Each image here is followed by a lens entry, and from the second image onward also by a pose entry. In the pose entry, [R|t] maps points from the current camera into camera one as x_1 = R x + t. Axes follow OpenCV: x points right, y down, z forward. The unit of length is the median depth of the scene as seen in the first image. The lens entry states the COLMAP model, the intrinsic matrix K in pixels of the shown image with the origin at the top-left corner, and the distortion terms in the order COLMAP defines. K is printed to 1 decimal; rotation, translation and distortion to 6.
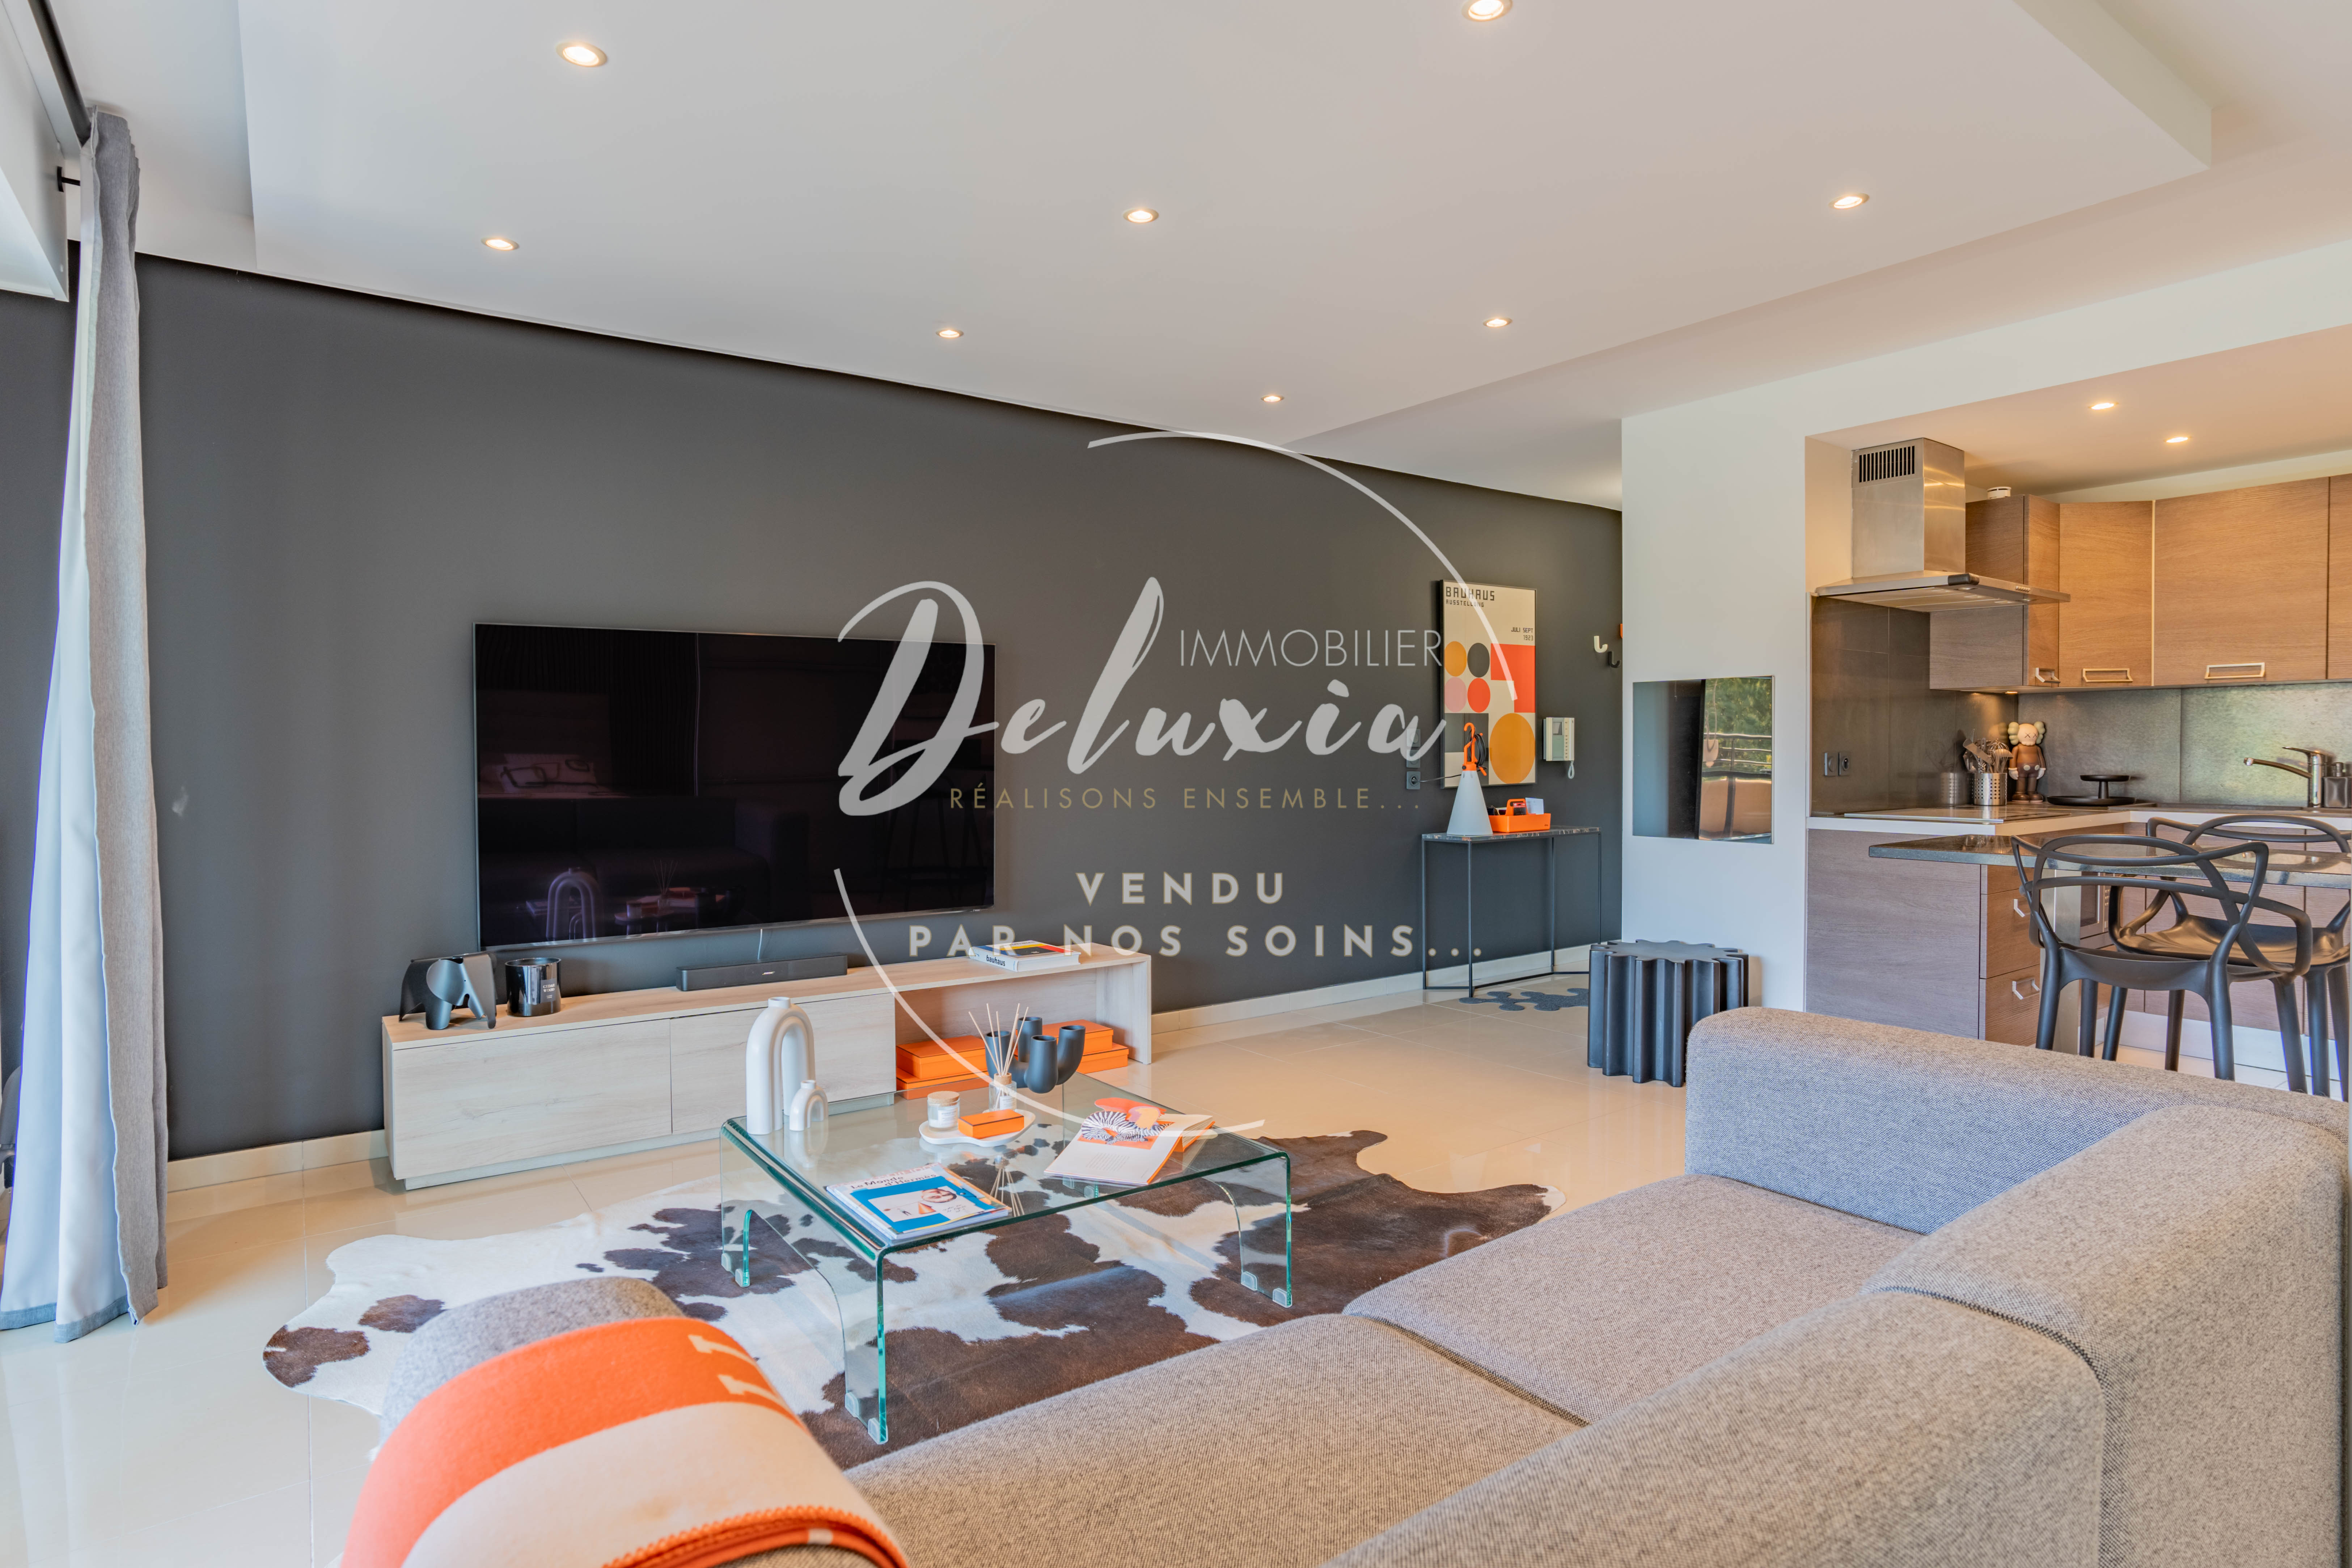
lens RADIAL K [[1284.7, 0, 1177.8], [0, 1284.7, 758.0], [0, 0, 1]] dist [-0.050282, 0.000032]
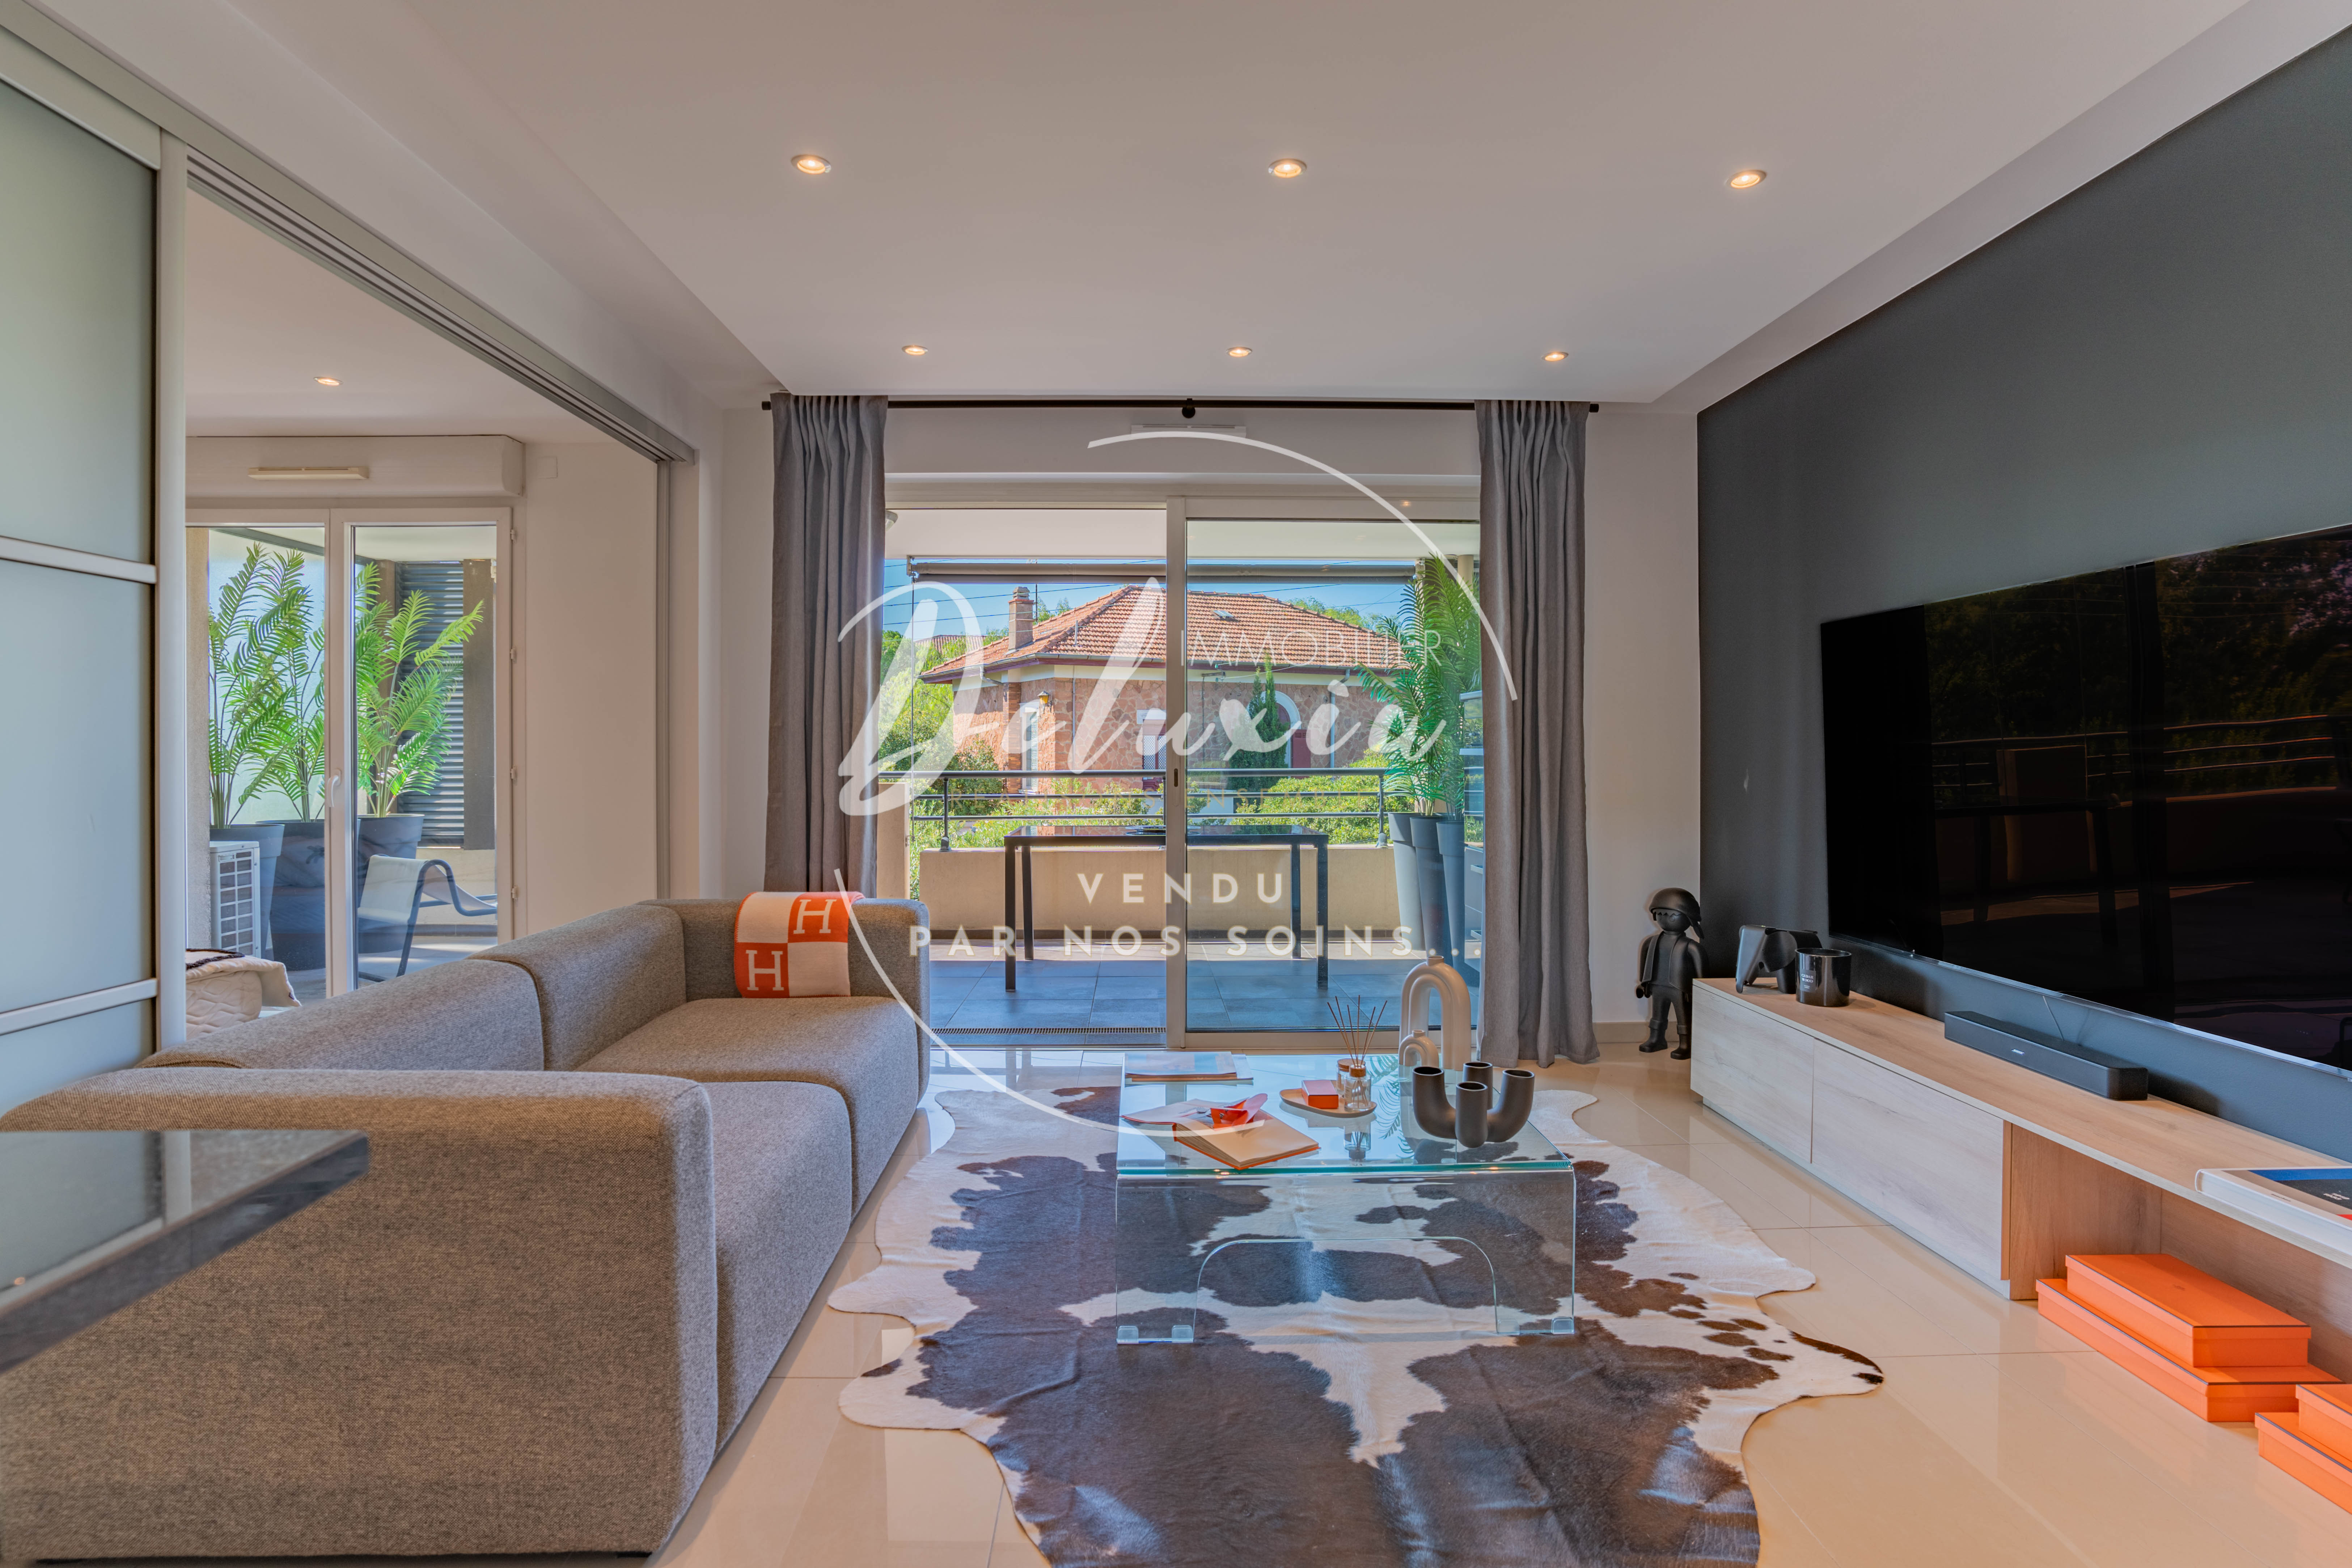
lens RADIAL K [[1167.0, 0, 1150.4], [0, 1167.0, 739.1], [0, 0, 1]] dist [-0.081375, 0.024673]
pose [[-0.569765, -0.004305, -0.821796, 0.464248], [-0.015067, 0.999873, 0.005208, -0.010622], [0.821670, 0.015350, -0.569757, 0.900838]]
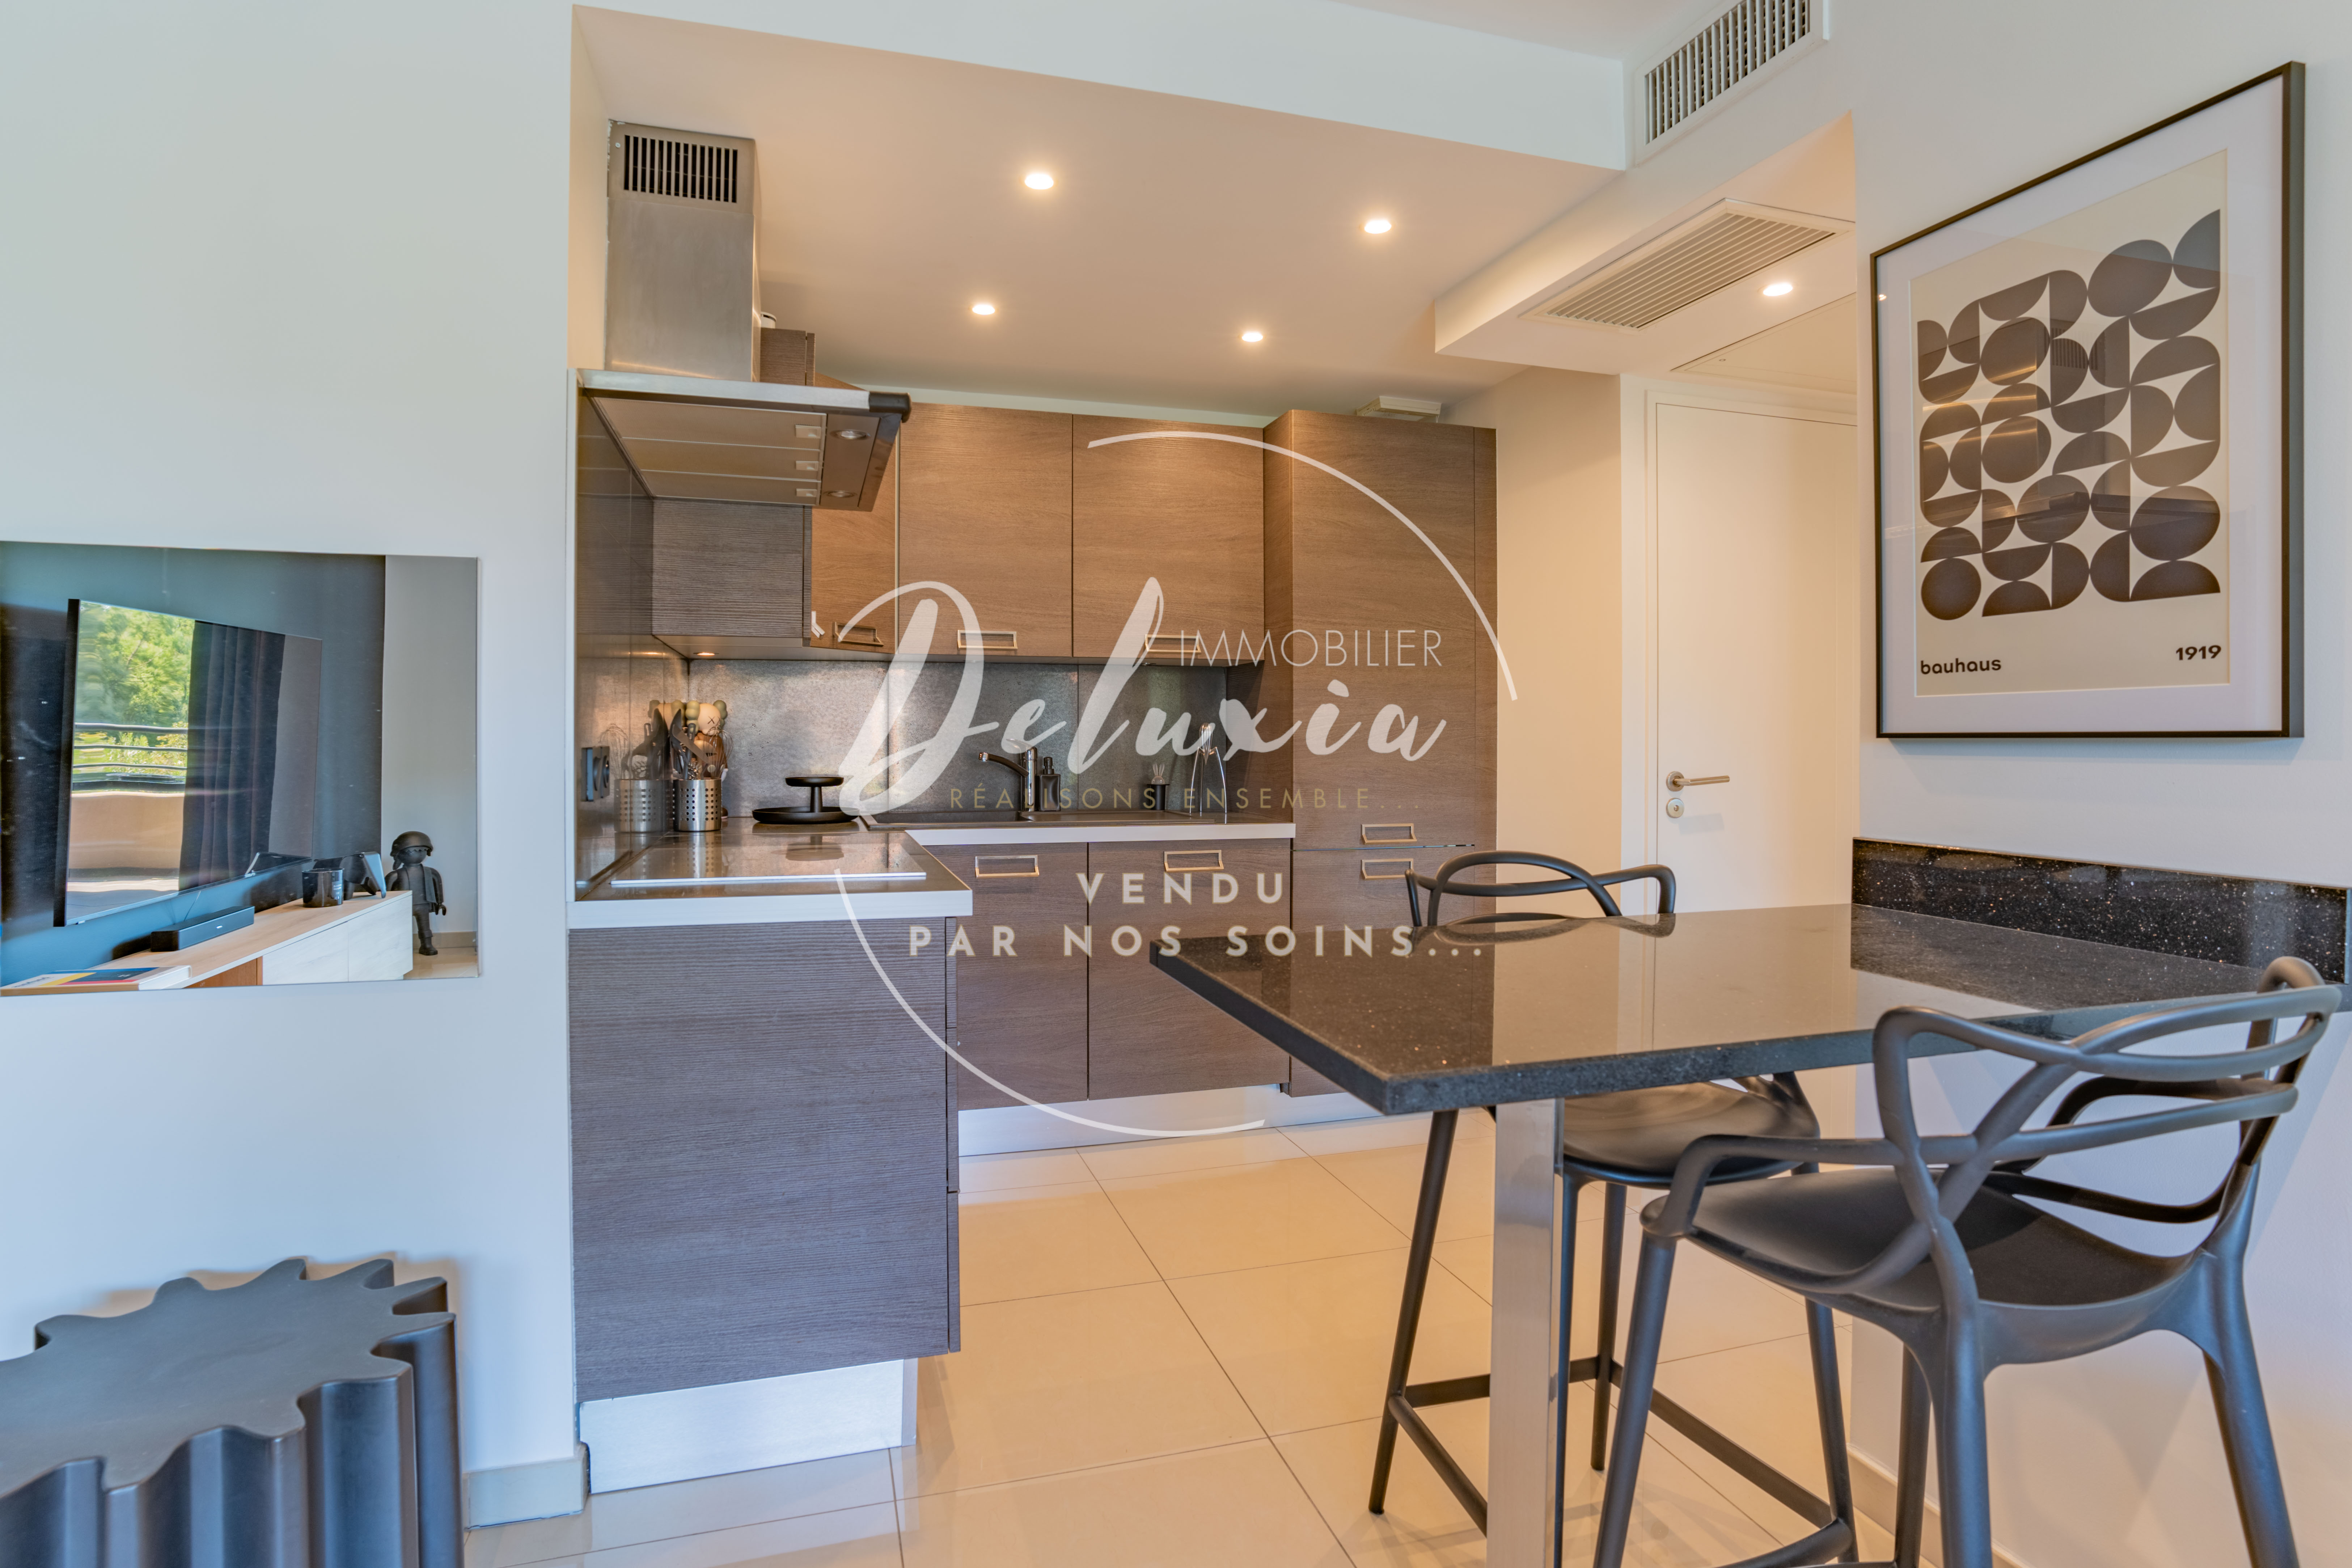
lens RADIAL K [[1167.0, 0, 1150.4], [0, 1167.0, 739.1], [0, 0, 1]] dist [-0.081375, 0.024673]
pose [[0.331137, -0.001949, 0.943581, 0.203471], [0.013520, 0.999905, -0.002680, -0.004252], [-0.943486, 0.013644, 0.331132, 0.687984]]
